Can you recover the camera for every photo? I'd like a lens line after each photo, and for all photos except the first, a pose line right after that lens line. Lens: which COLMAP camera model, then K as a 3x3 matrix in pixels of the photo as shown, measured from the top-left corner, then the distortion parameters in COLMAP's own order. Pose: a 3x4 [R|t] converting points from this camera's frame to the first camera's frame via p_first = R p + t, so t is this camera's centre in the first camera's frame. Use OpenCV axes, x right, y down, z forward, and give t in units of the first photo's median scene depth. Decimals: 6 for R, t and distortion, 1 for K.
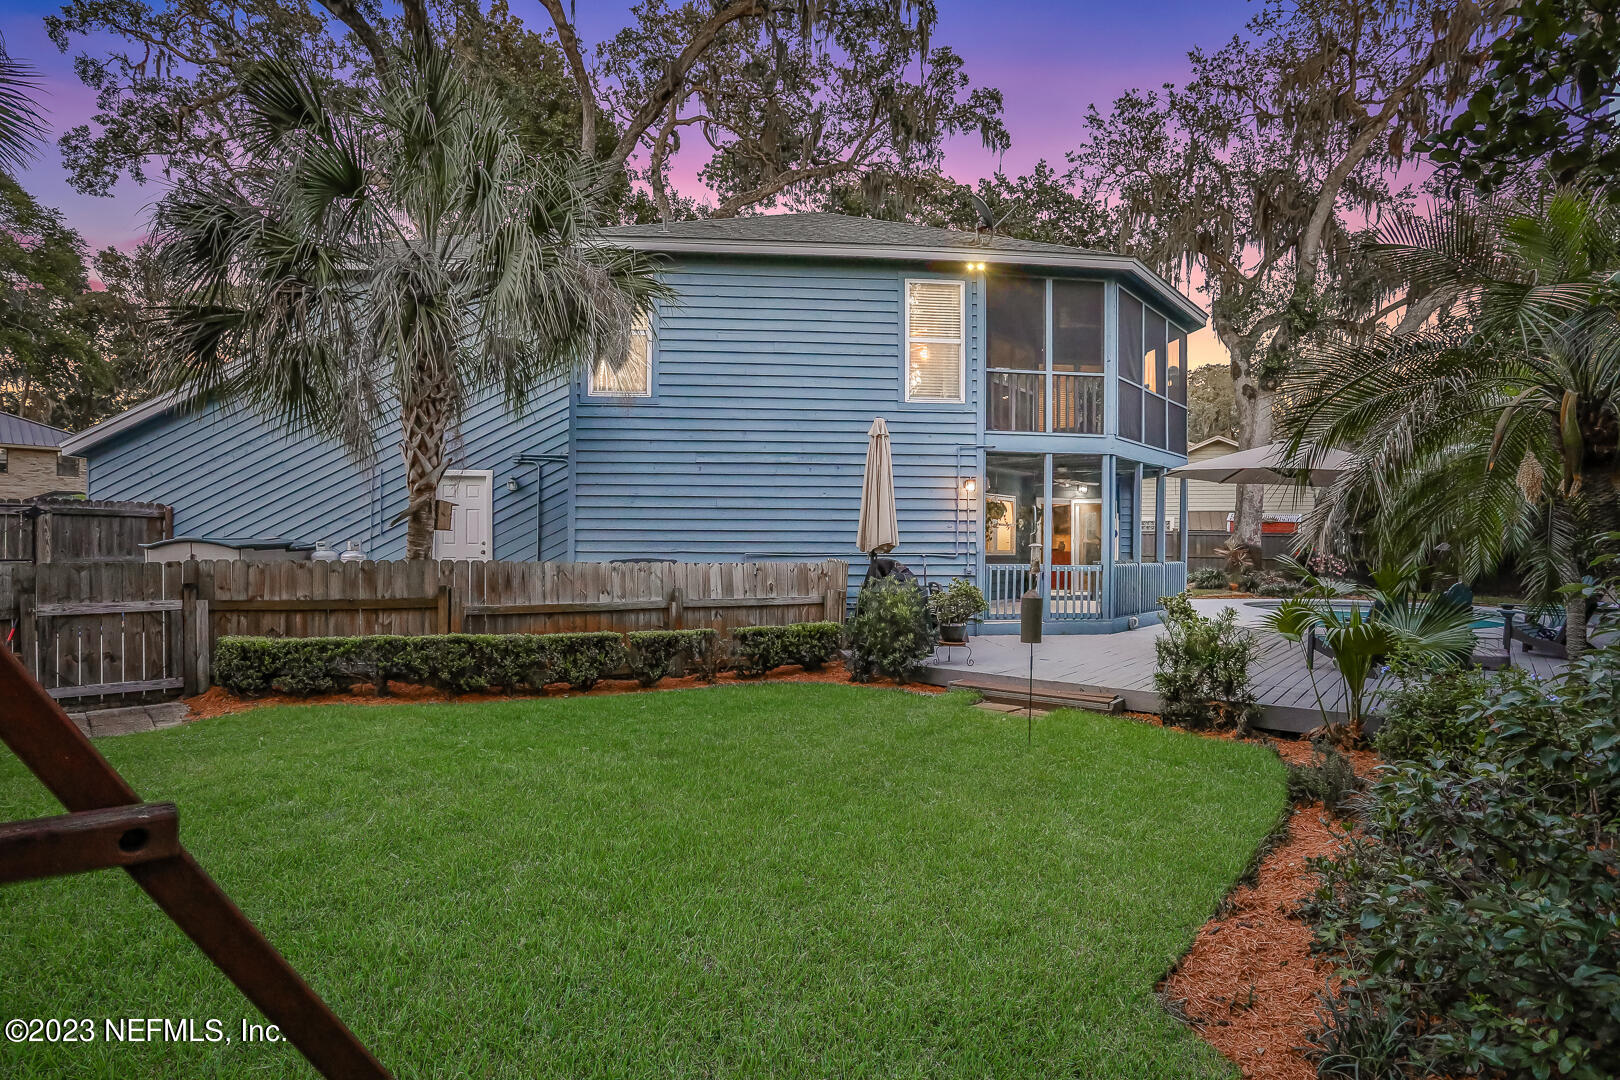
lens RADIAL K [[859.0, 0, 810.0], [0, 859.0, 540.0], [0, 0, 1]] dist [-0.005878, -0.000859]
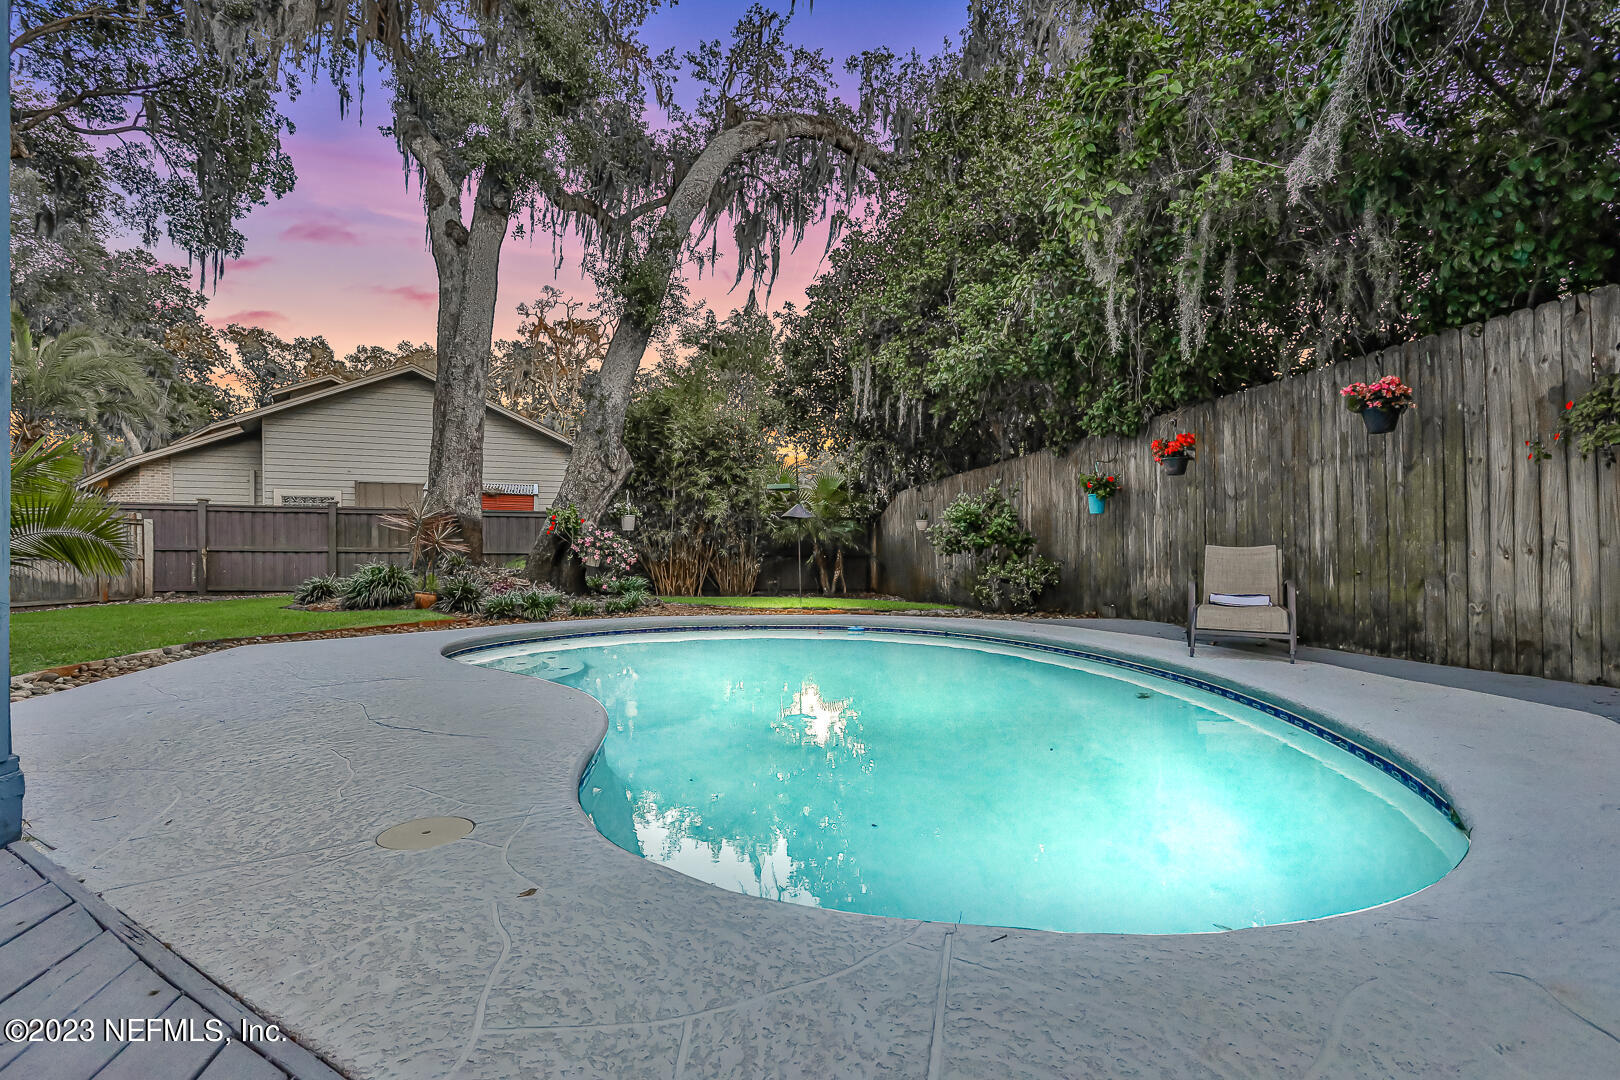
lens RADIAL K [[840.7, 0, 814.4], [0, 840.7, 558.7], [0, 0, 1]] dist [-0.000098, 0.000242]
pose [[0.645859, 0.000940, 0.763456, 0.277953], [0.000173, 0.999999, -0.001378, 0.031430], [-0.763456, 0.001022, 0.645858, 0.536269]]
